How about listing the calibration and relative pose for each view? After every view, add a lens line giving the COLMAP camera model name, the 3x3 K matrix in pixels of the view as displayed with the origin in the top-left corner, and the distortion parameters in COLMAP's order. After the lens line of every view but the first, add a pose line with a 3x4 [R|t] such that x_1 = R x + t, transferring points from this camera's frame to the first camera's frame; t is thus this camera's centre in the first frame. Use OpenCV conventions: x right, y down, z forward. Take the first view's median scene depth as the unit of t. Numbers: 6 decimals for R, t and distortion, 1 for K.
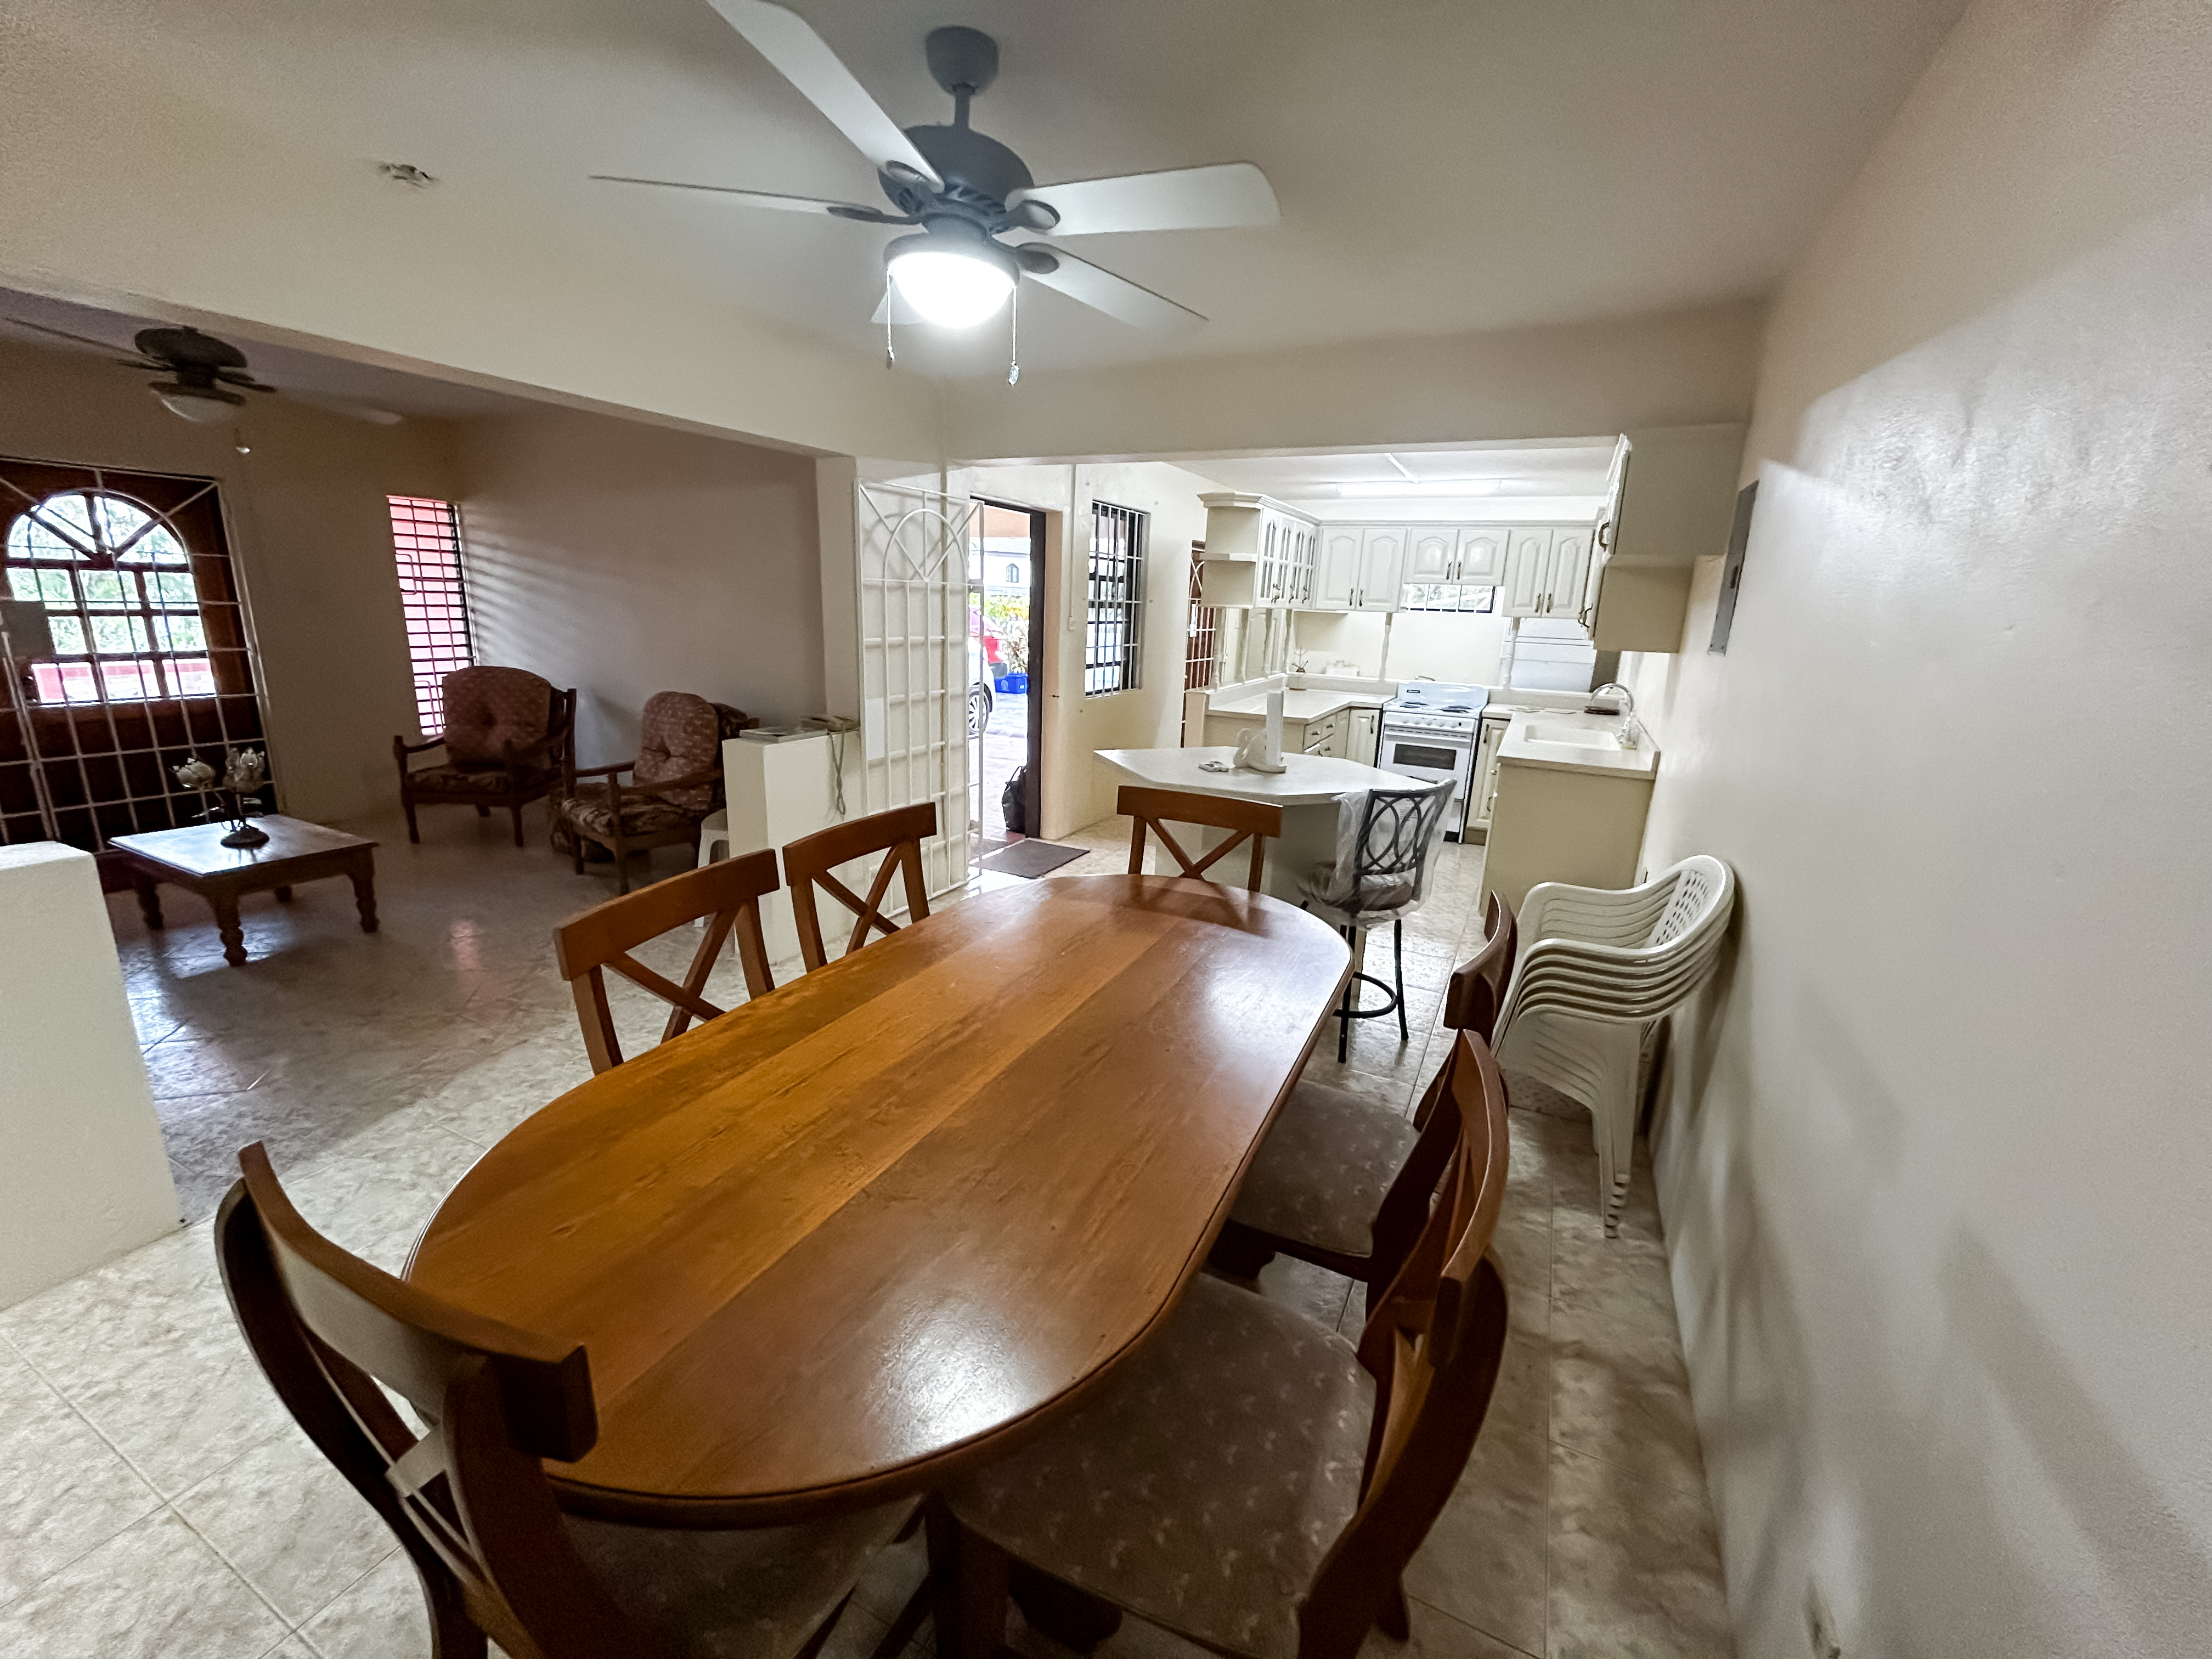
lens RADIAL K [[891.3, 0, 1106.0], [0, 891.3, 829.5], [0, 0, 1]] dist [-0.000105, -0.000328]
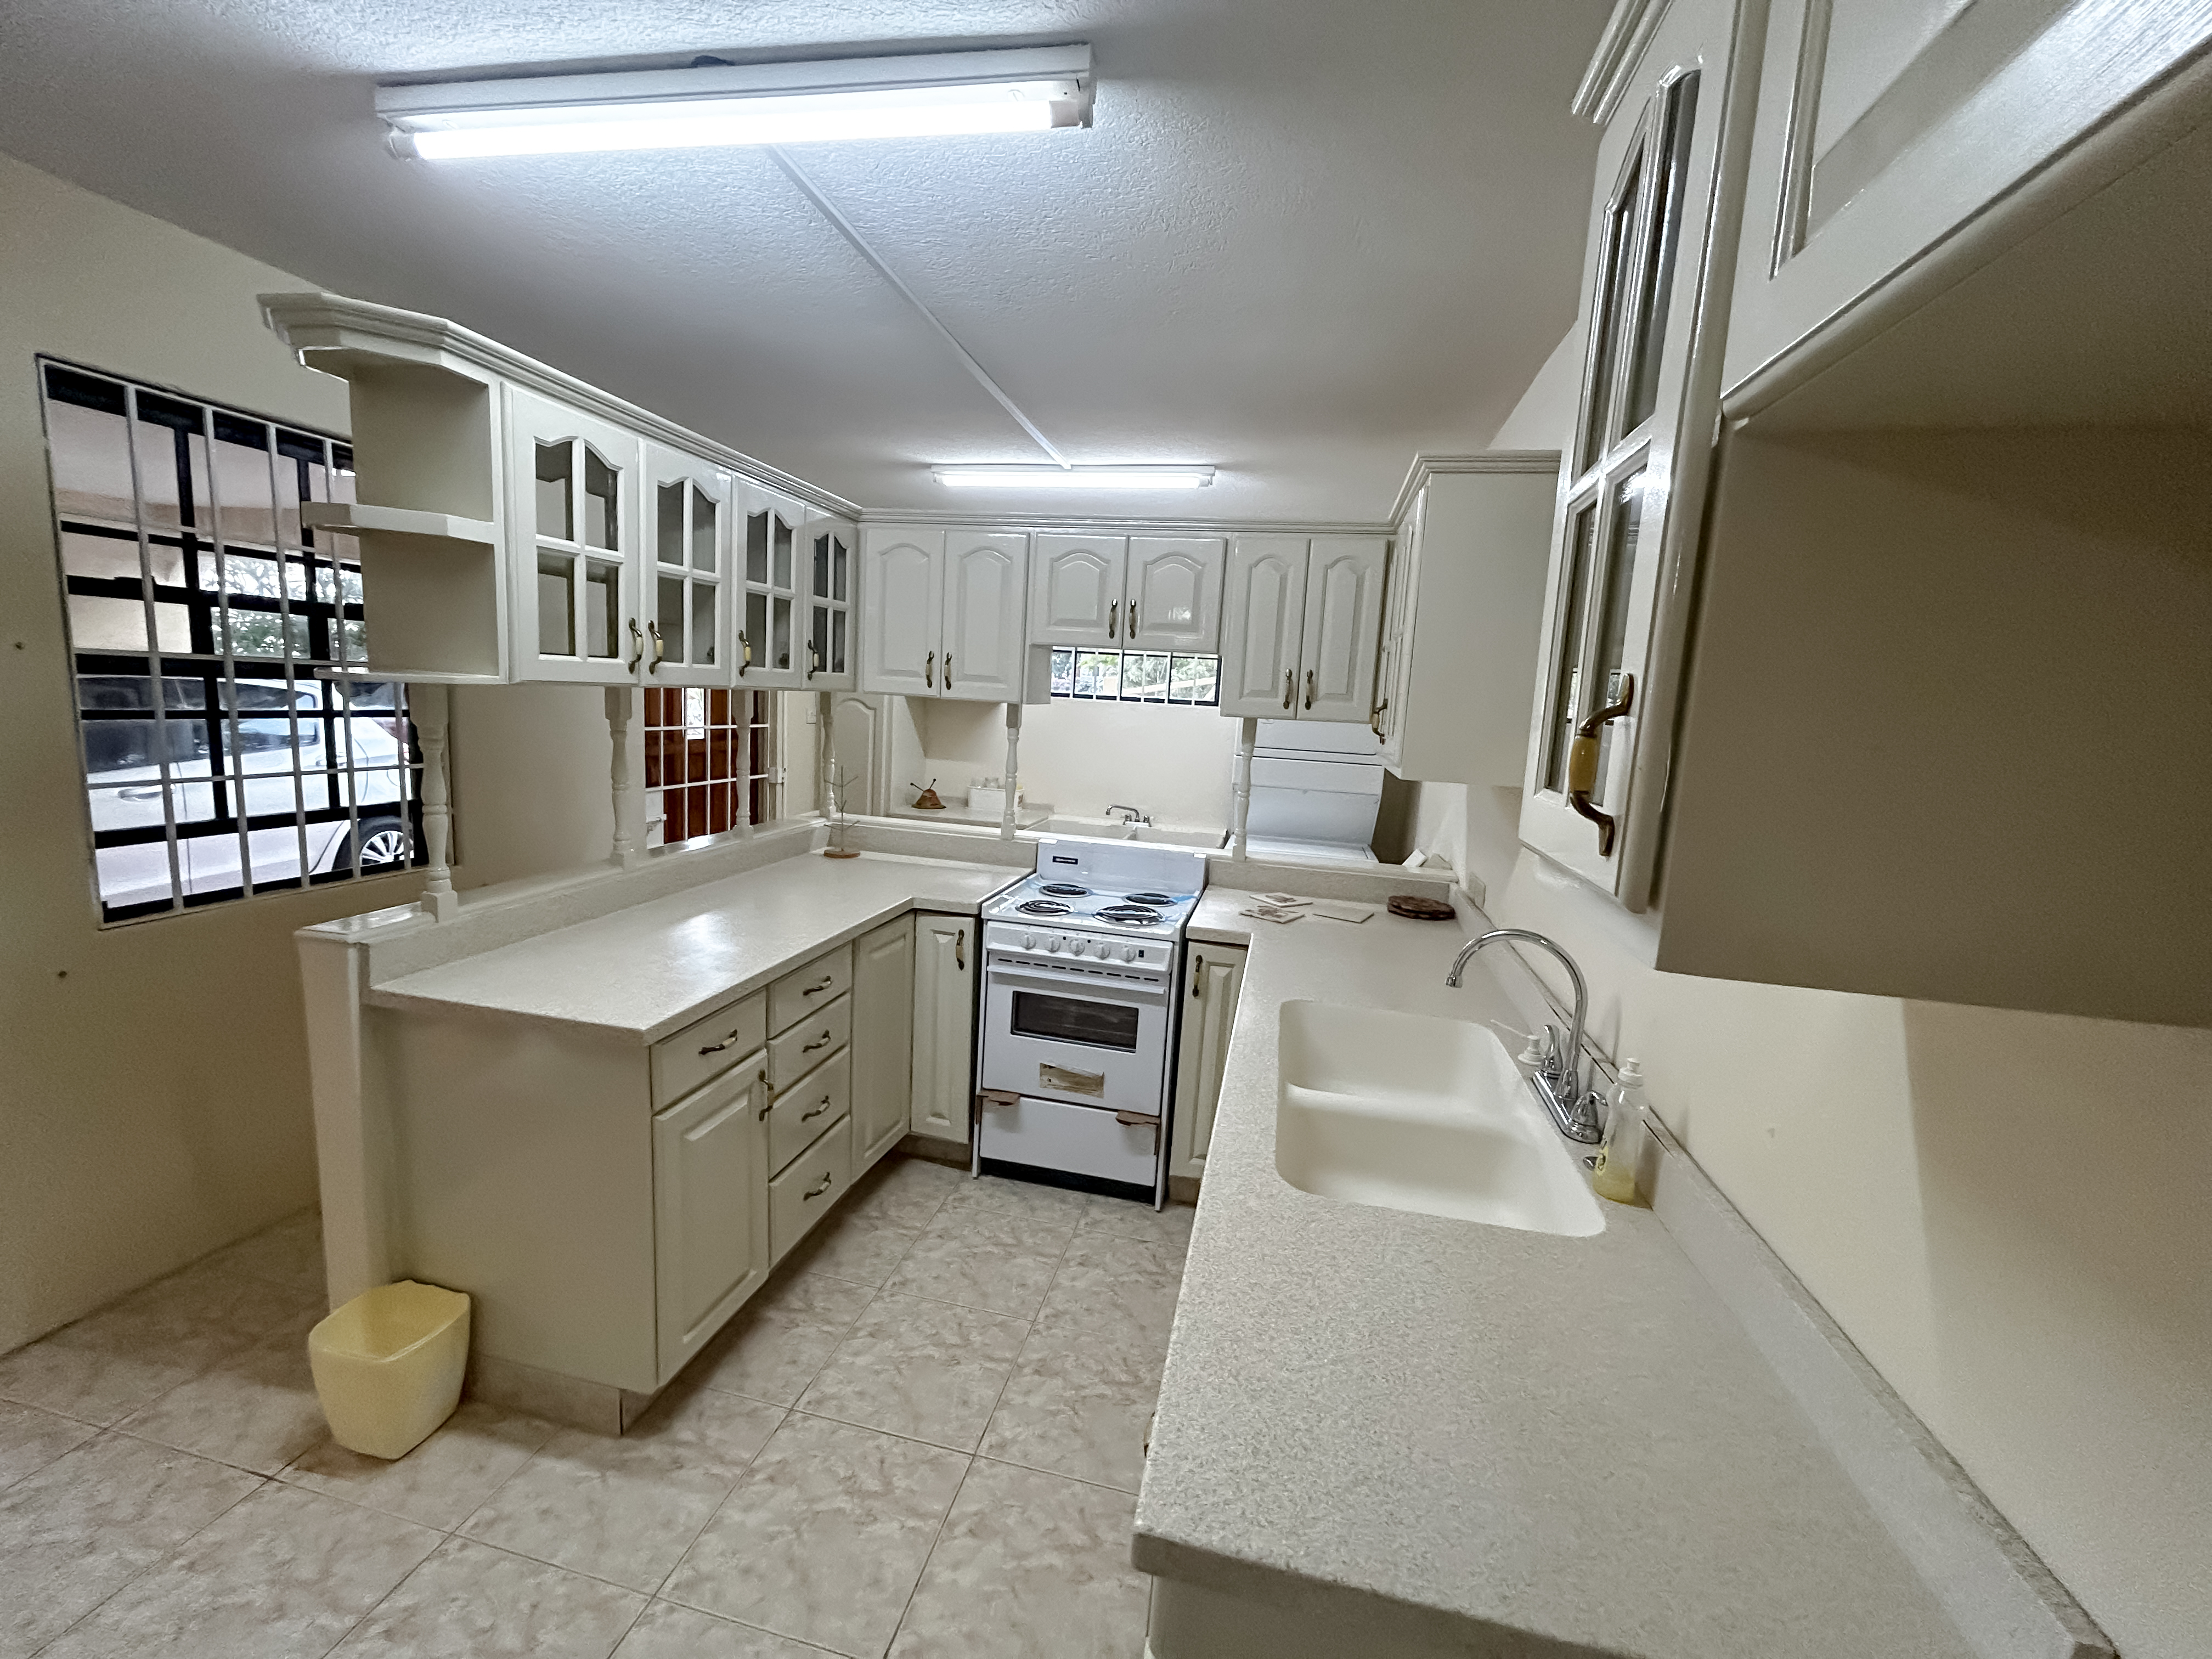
lens RADIAL K [[891.3, 0, 1106.0], [0, 891.3, 829.5], [0, 0, 1]] dist [-0.000105, -0.000328]
pose [[0.969860, -0.016276, 0.243118, 0.194443], [0.038669, 0.995403, -0.087618, -0.100724], [-0.240574, 0.094379, 0.966032, 0.405357]]
